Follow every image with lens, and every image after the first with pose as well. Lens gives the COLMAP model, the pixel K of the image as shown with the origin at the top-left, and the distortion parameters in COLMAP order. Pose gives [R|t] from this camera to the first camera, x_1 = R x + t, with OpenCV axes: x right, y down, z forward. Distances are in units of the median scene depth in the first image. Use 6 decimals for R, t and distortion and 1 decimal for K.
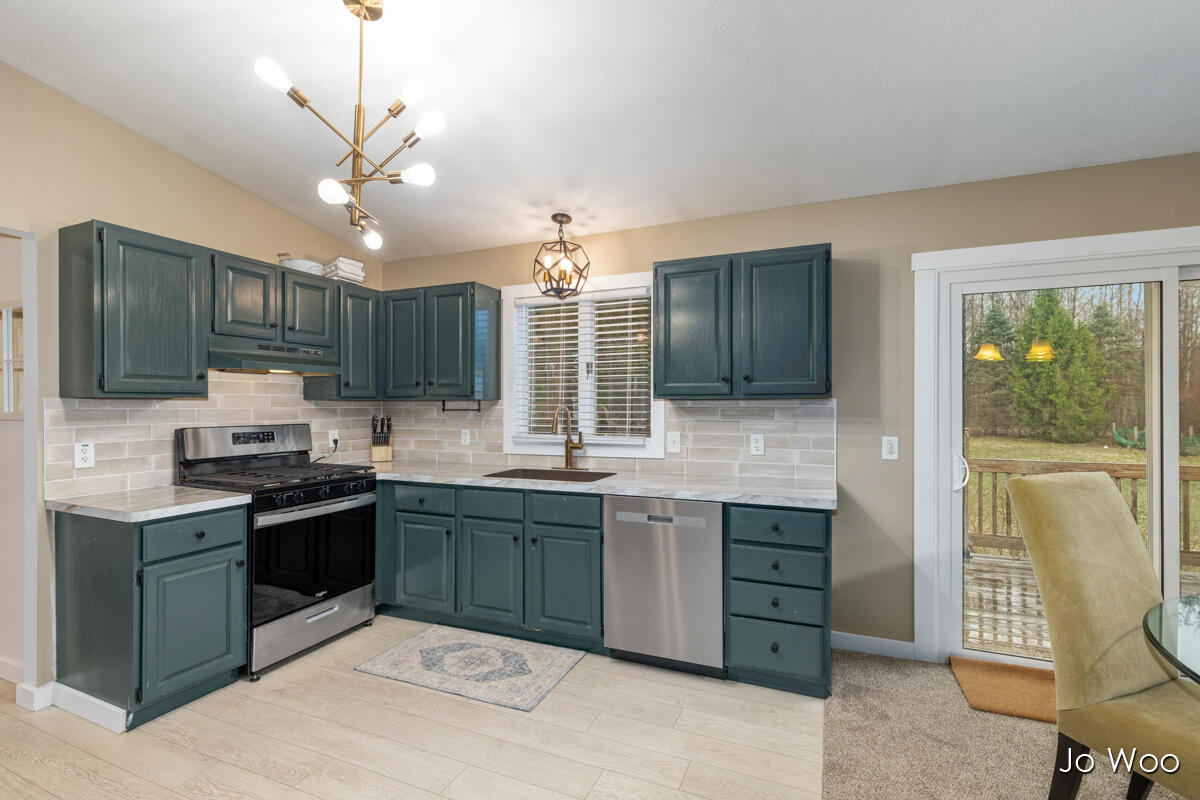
lens RADIAL K [[541.4, 0, 601.4], [0, 541.4, 403.3], [0, 0, 1]] dist [-0.000412, 0.000166]
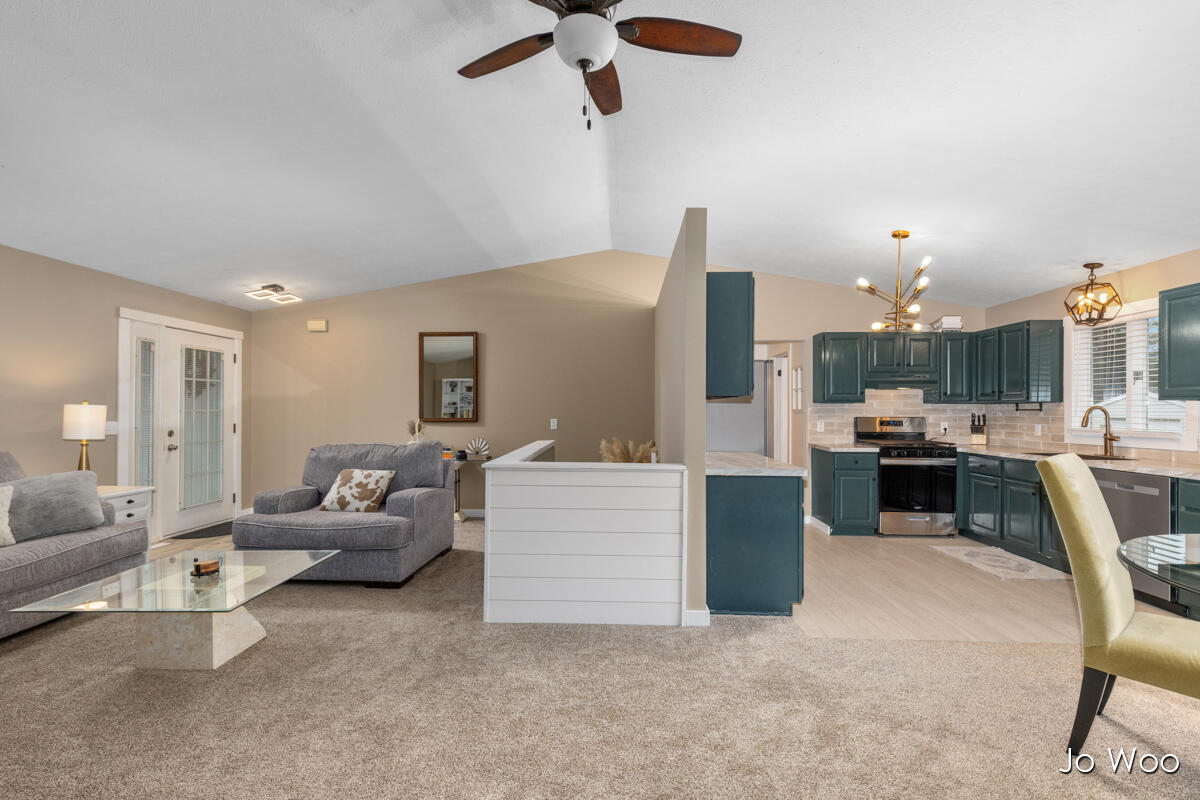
lens RADIAL K [[543.3, 0, 603.9], [0, 543.3, 407.1], [0, 0, 1]] dist [-0.000646, 0.000307]
pose [[0.358851, -0.001781, -0.933393, 0.768539], [-0.002560, 0.999993, -0.002892, 0.013792], [0.933391, 0.003428, 0.358844, -0.620565]]
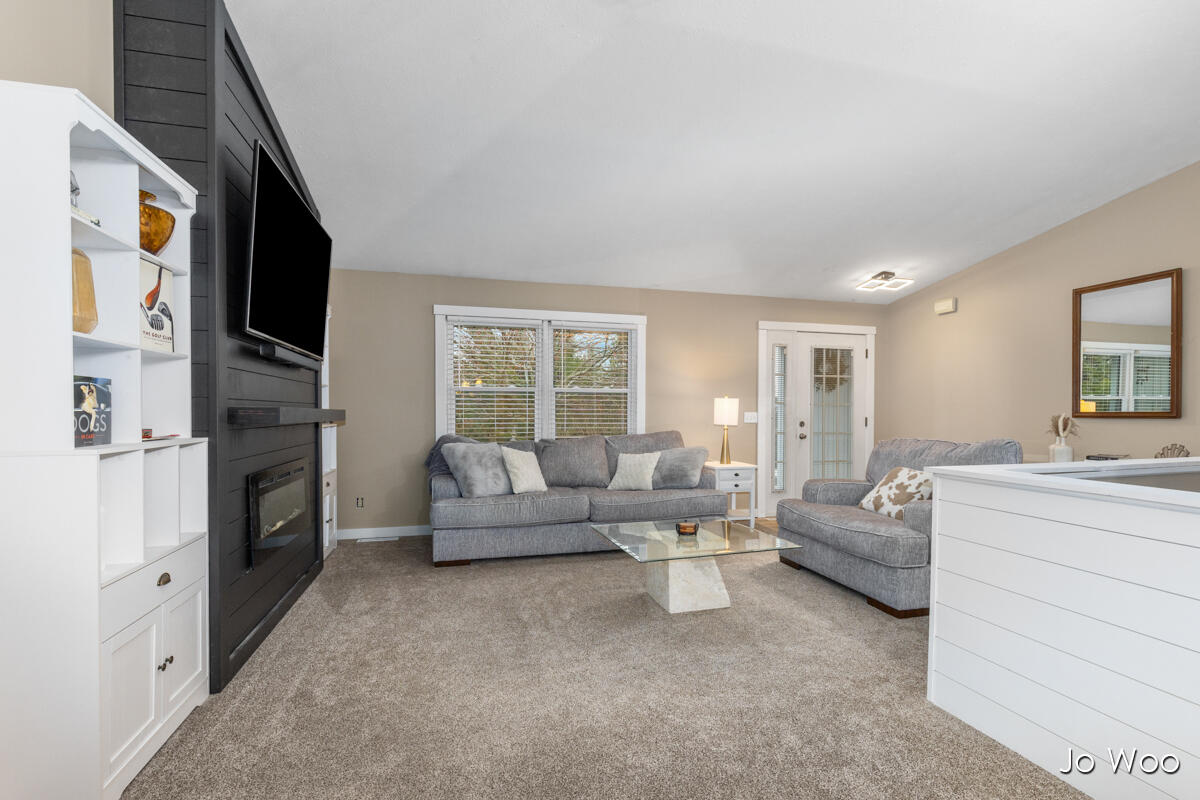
lens RADIAL K [[551.0, 0, 601.2], [0, 551.0, 415.6], [0, 0, 1]] dist [0.000008, -0.000770]
pose [[-0.783779, 0.005171, -0.621018, 0.499763], [0.000378, 0.999969, 0.007849, 0.047507], [0.621040, 0.005917, -0.783757, -0.185181]]
